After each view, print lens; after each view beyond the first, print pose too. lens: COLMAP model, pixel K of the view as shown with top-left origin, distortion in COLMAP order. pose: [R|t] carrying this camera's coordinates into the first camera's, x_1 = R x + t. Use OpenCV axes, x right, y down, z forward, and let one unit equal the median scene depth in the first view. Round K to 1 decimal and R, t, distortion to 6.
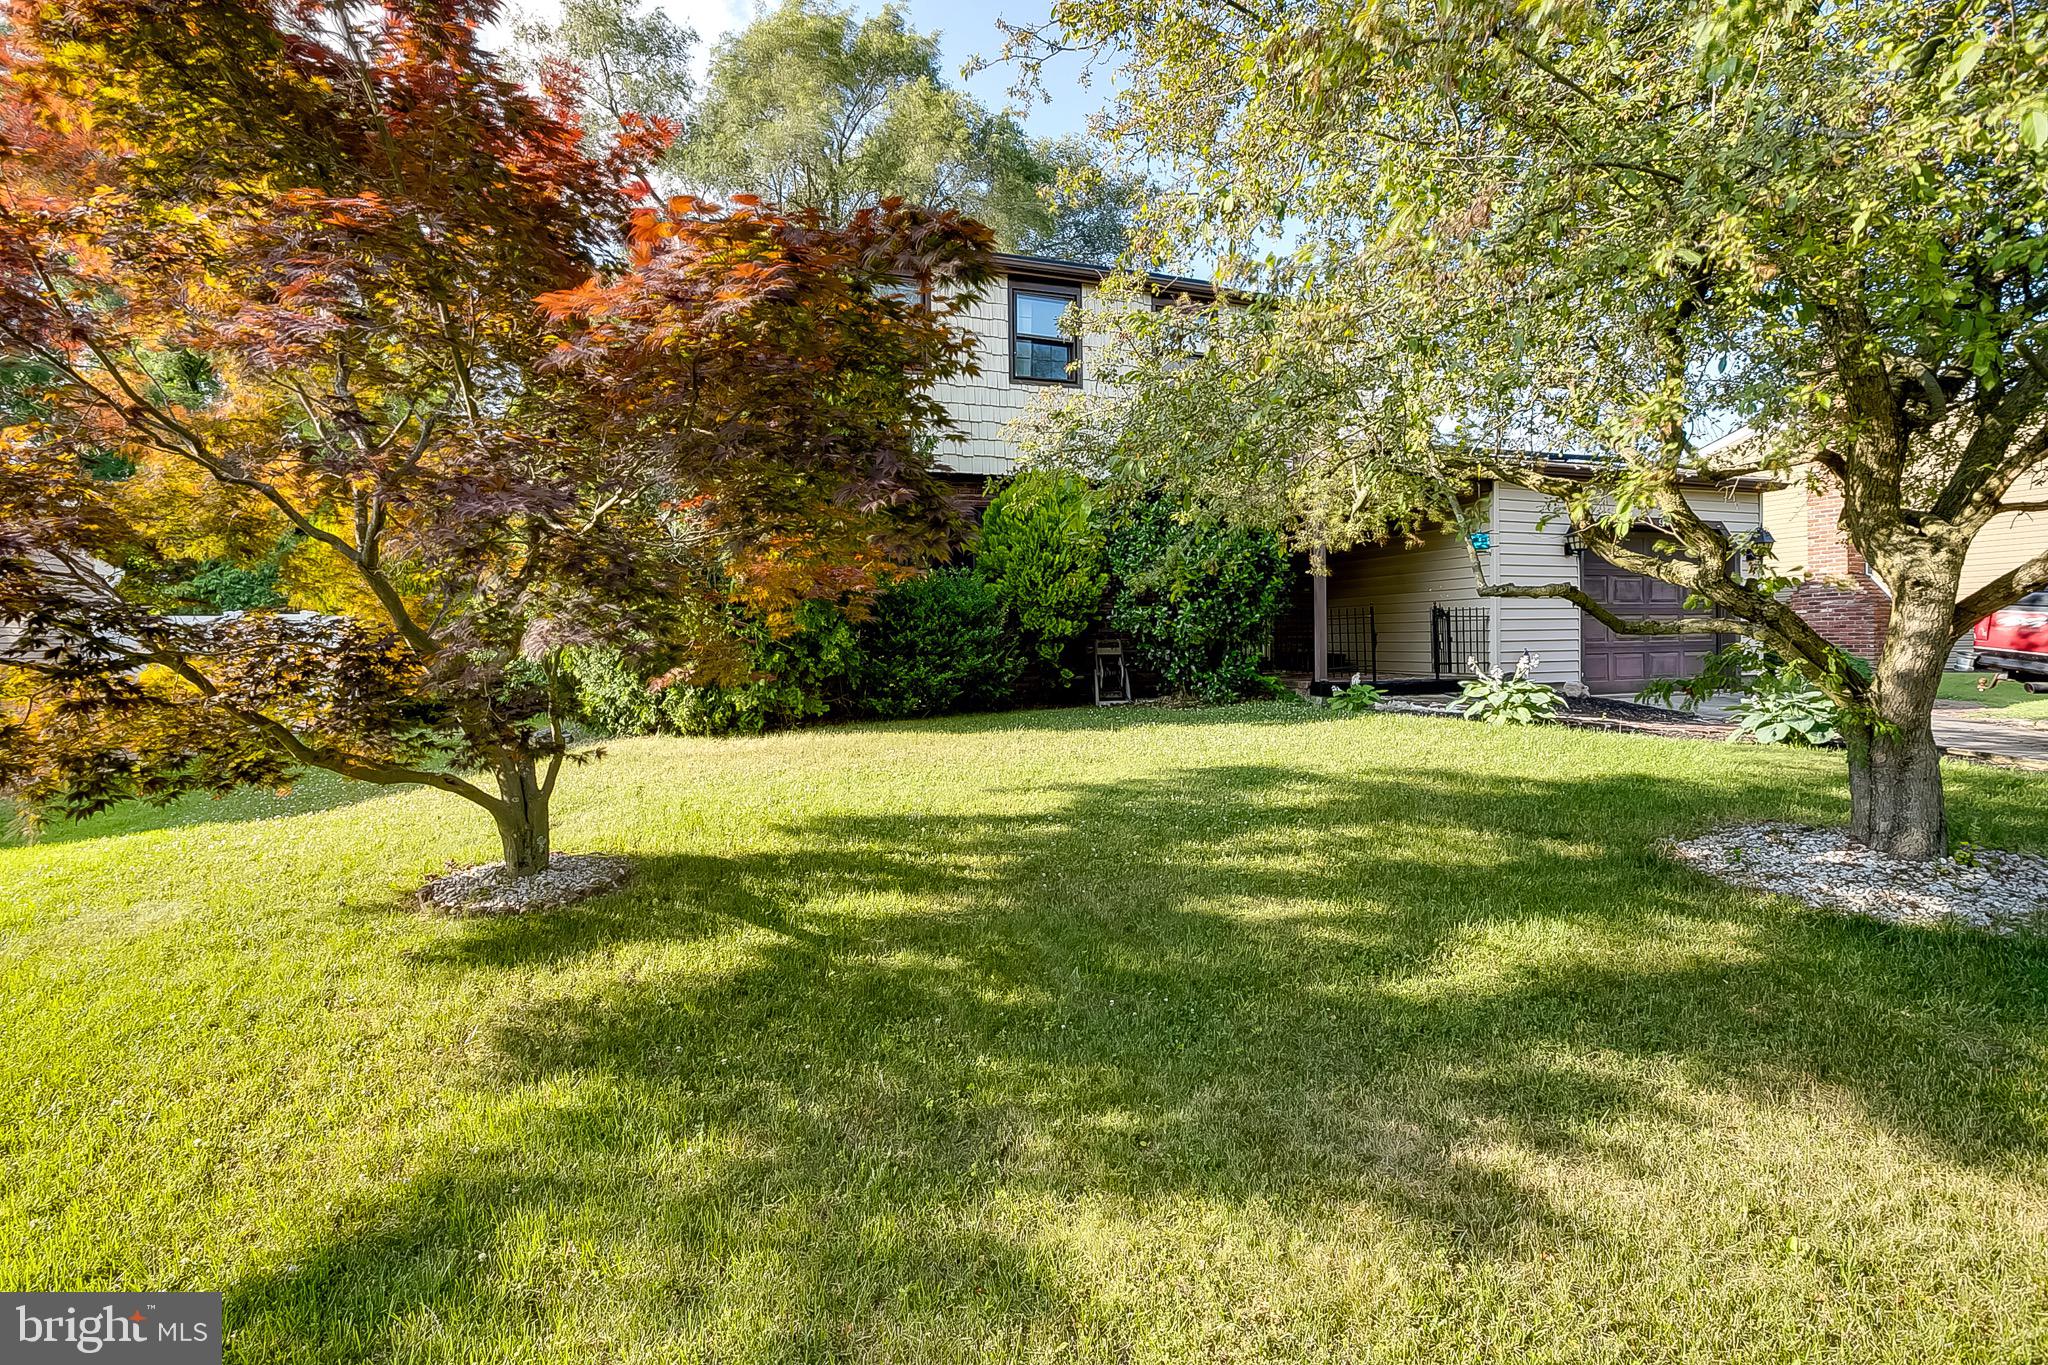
lens RADIAL K [[967.5, 0, 1024.0], [0, 967.5, 682.5], [0, 0, 1]] dist [-0.001389, -0.000008]
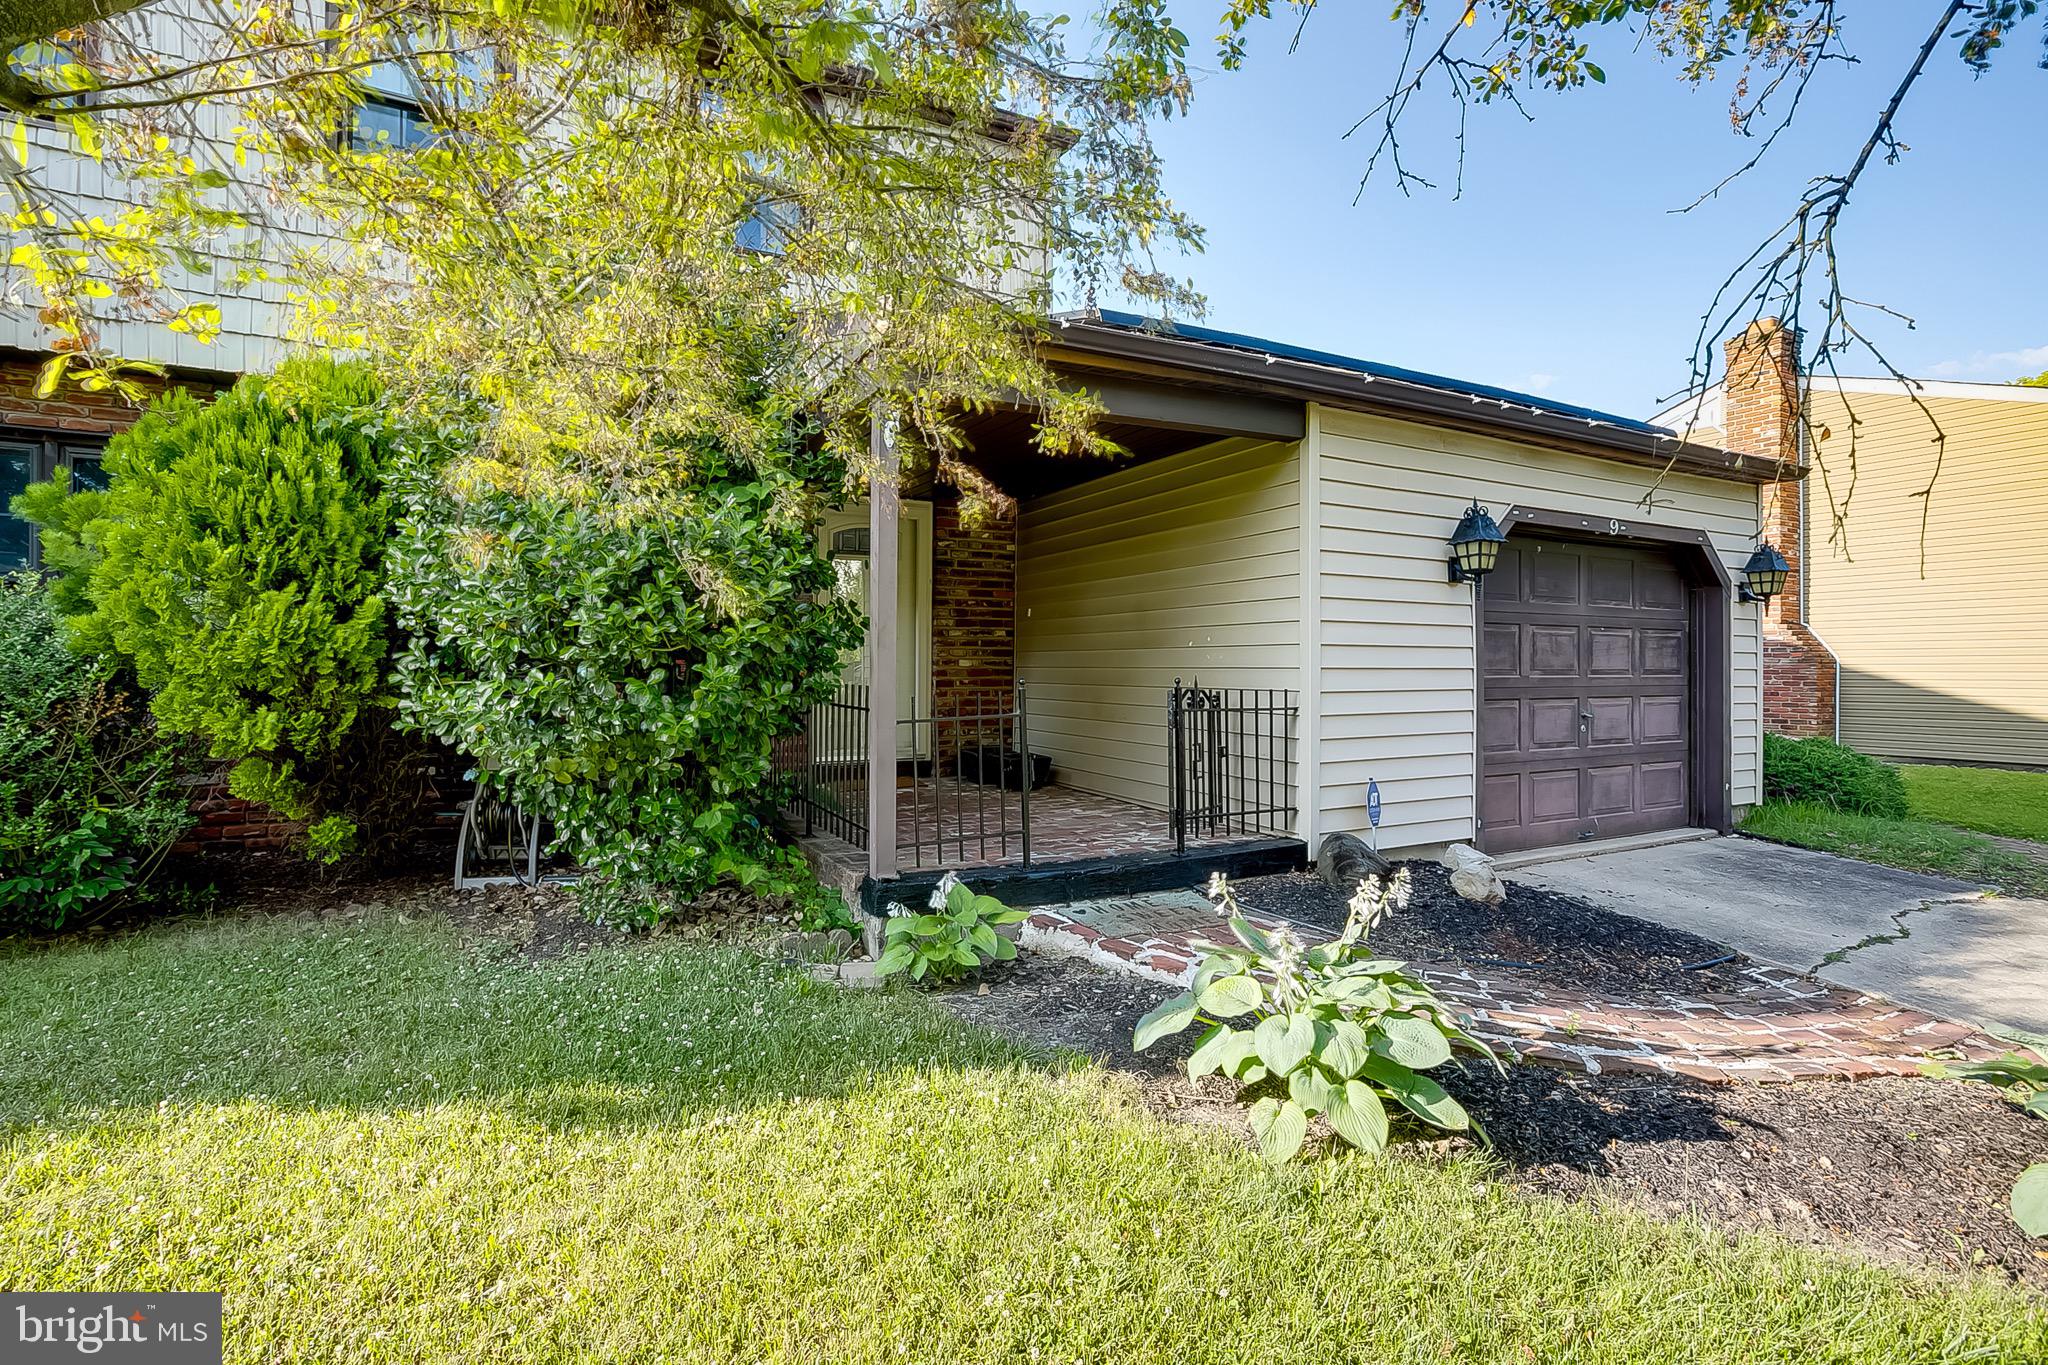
lens RADIAL K [[1004.0, 0, 1024.0], [0, 1004.0, 682.5], [0, 0, 1]] dist [-0.007003, 0.000313]
pose [[0.988784, 0.022691, 0.147620, 0.282085], [-0.020511, 0.999657, -0.016273, -0.070049], [-0.147938, 0.013063, 0.988910, 0.548093]]
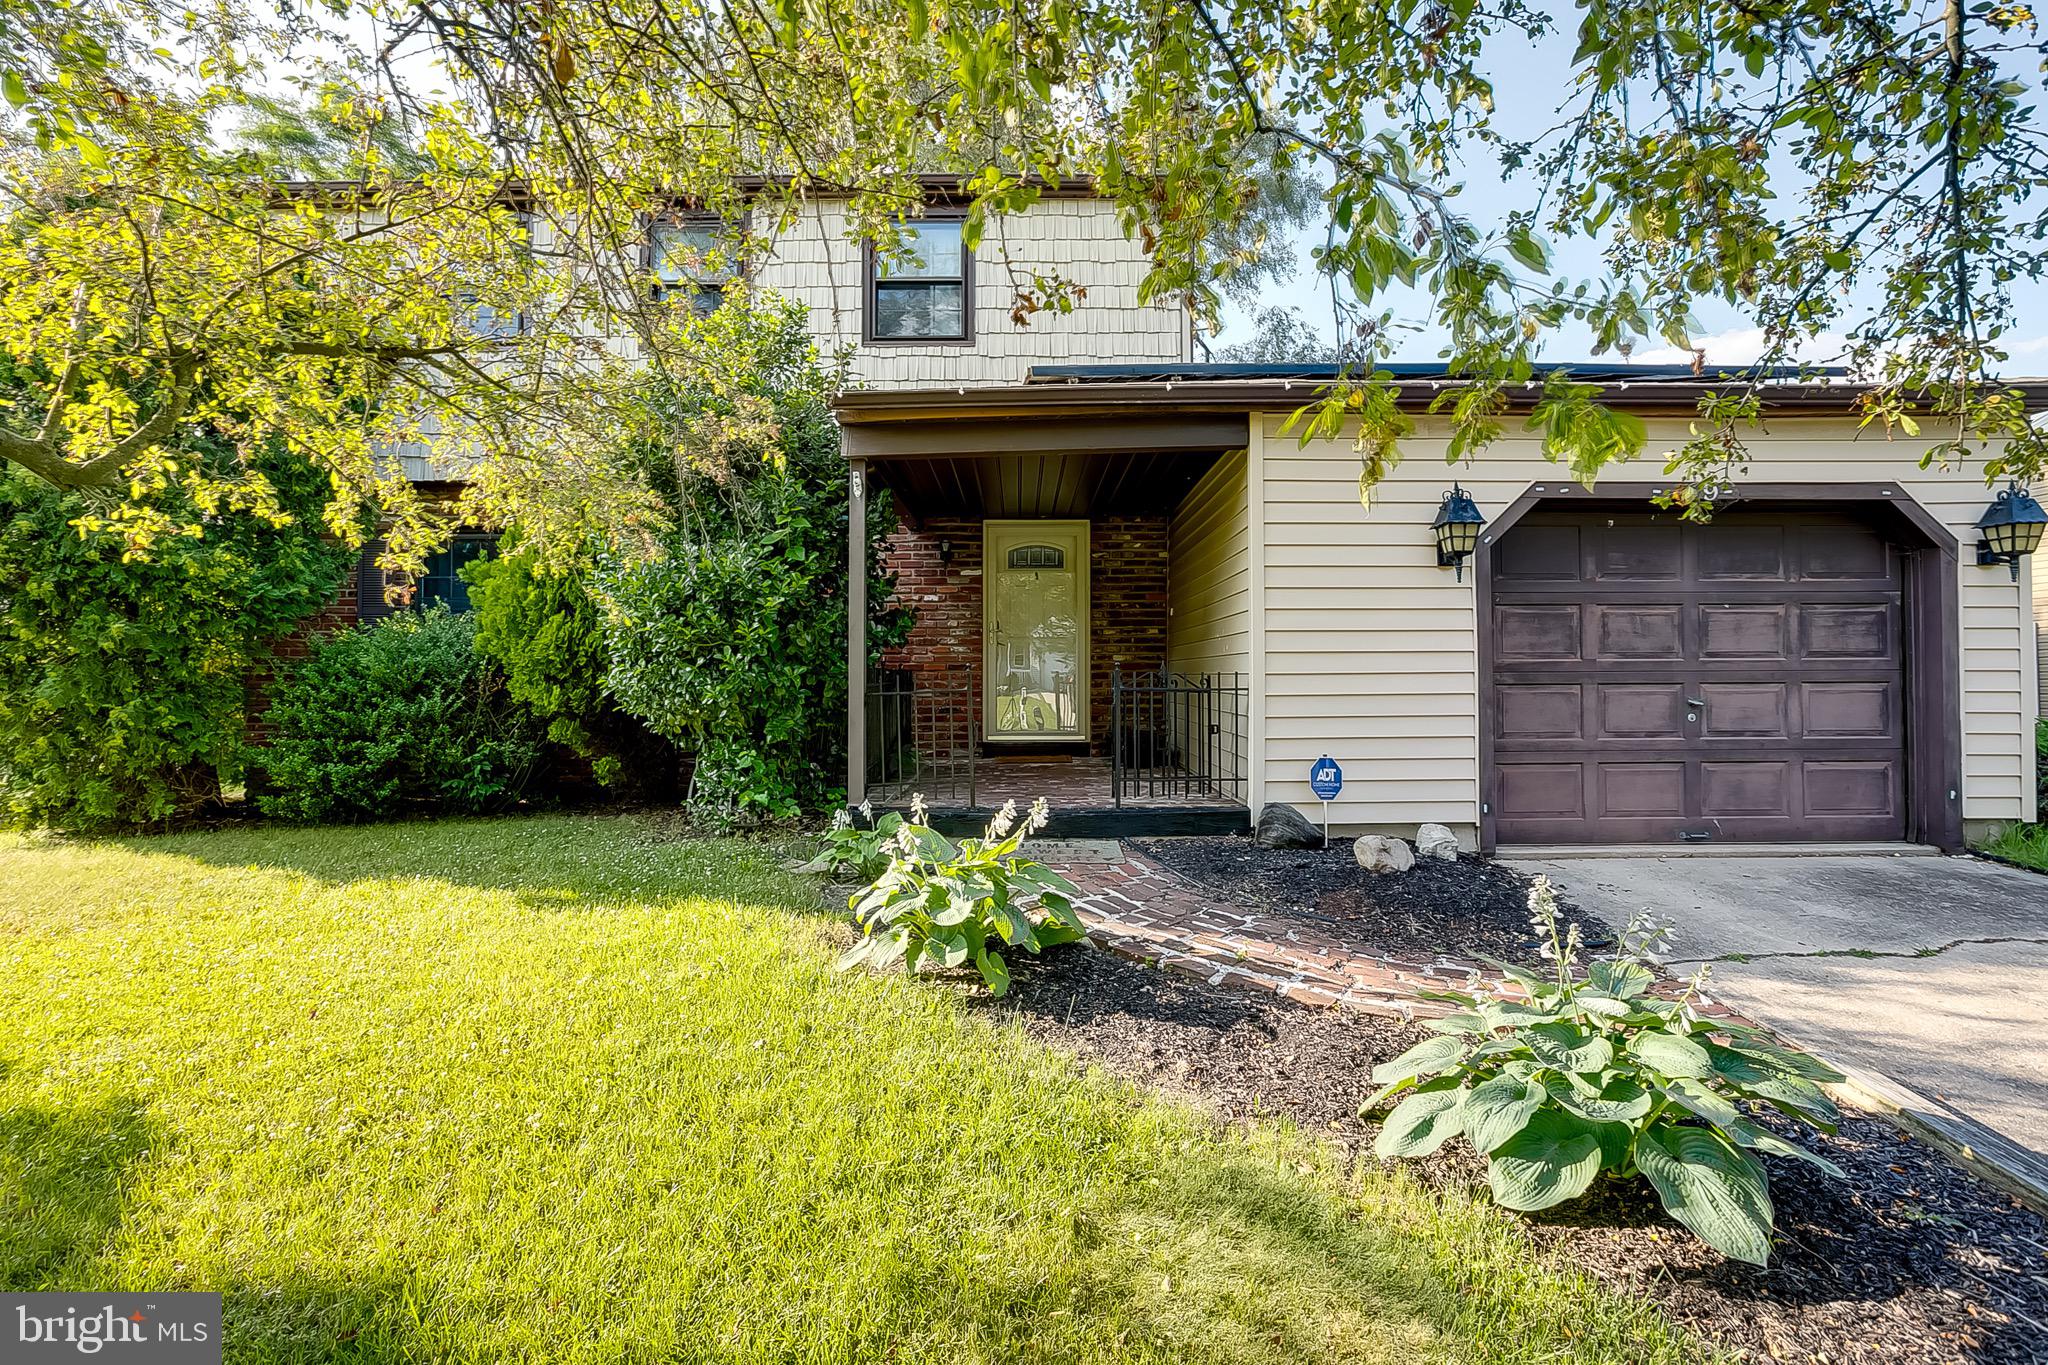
lens RADIAL K [[1004.0, 0, 1024.0], [0, 1004.0, 682.5], [0, 0, 1]] dist [-0.007003, 0.000313]
pose [[0.942653, 0.018920, -0.333238, 0.538408], [-0.025168, 0.999579, -0.014443, -0.061318], [0.332825, 0.022001, 0.942732, 0.466745]]
